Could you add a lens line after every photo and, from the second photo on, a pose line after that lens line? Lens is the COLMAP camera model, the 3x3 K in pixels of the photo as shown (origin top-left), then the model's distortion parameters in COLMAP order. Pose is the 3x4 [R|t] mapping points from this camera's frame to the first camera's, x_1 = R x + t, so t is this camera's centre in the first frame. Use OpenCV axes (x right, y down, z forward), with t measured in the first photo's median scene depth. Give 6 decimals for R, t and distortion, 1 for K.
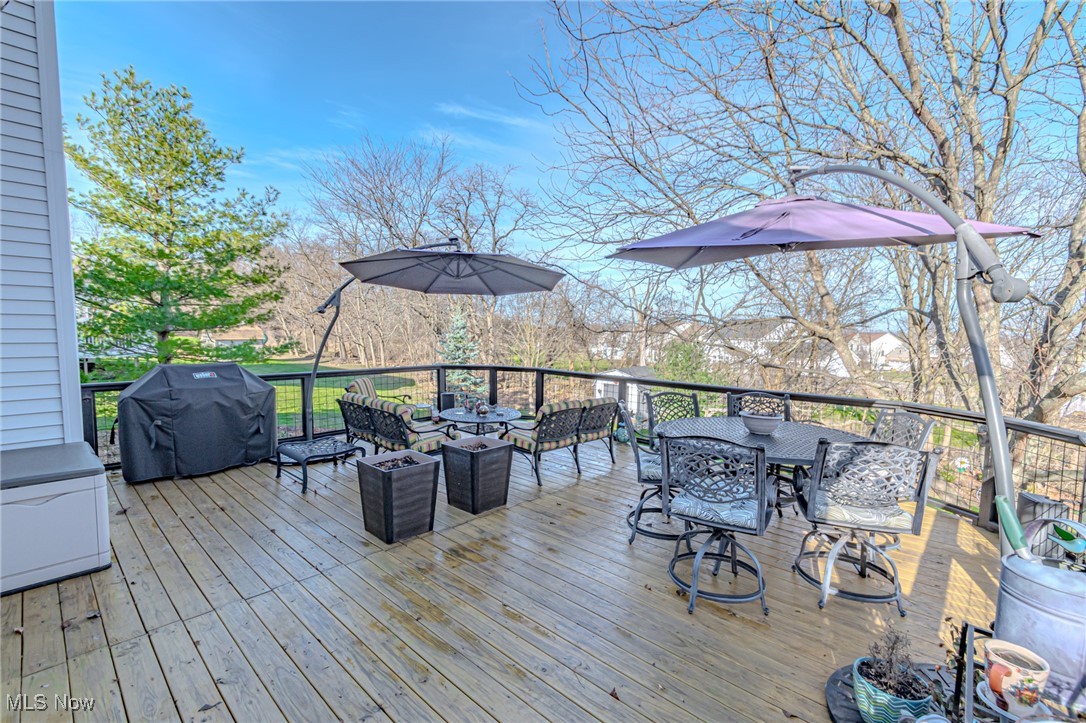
lens RADIAL K [[475.6, 0, 576.0], [0, 475.6, 357.6], [0, 0, 1]] dist [0.000170, 0.000015]
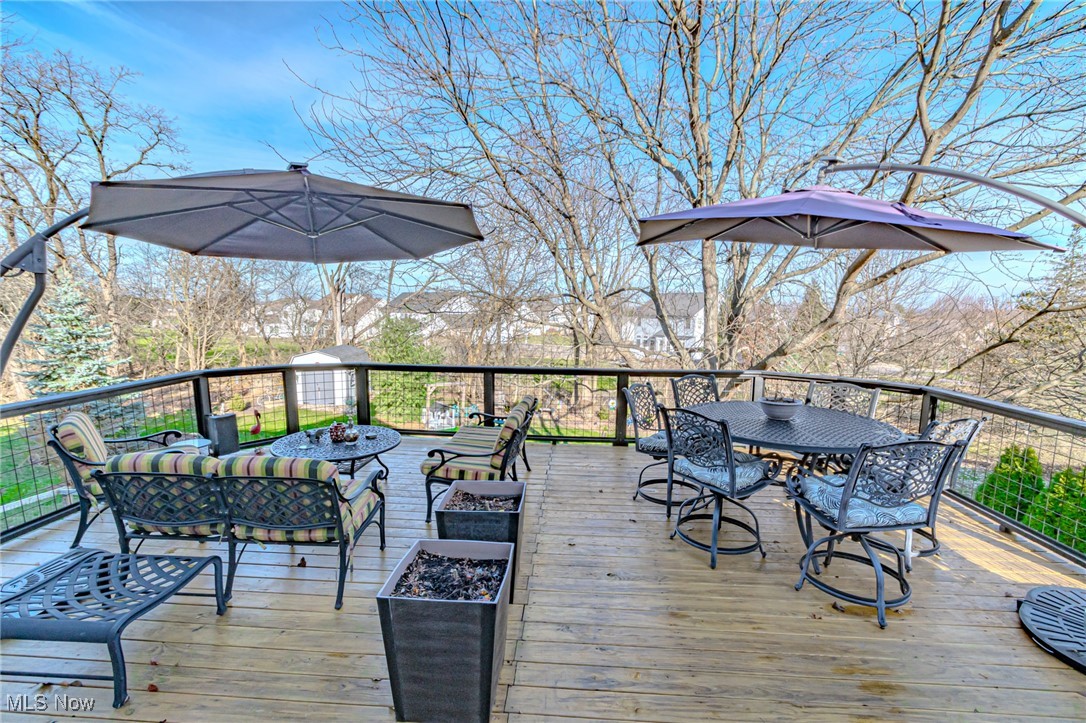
lens RADIAL K [[461.2, 0, 557.4], [0, 461.2, 359.4], [0, 0, 1]] dist [0.001148, -0.000443]
pose [[0.795713, -0.075022, 0.601009, -0.204979], [0.036804, 0.996454, 0.075658, -0.021019], [-0.604554, -0.038083, 0.795653, 0.183121]]
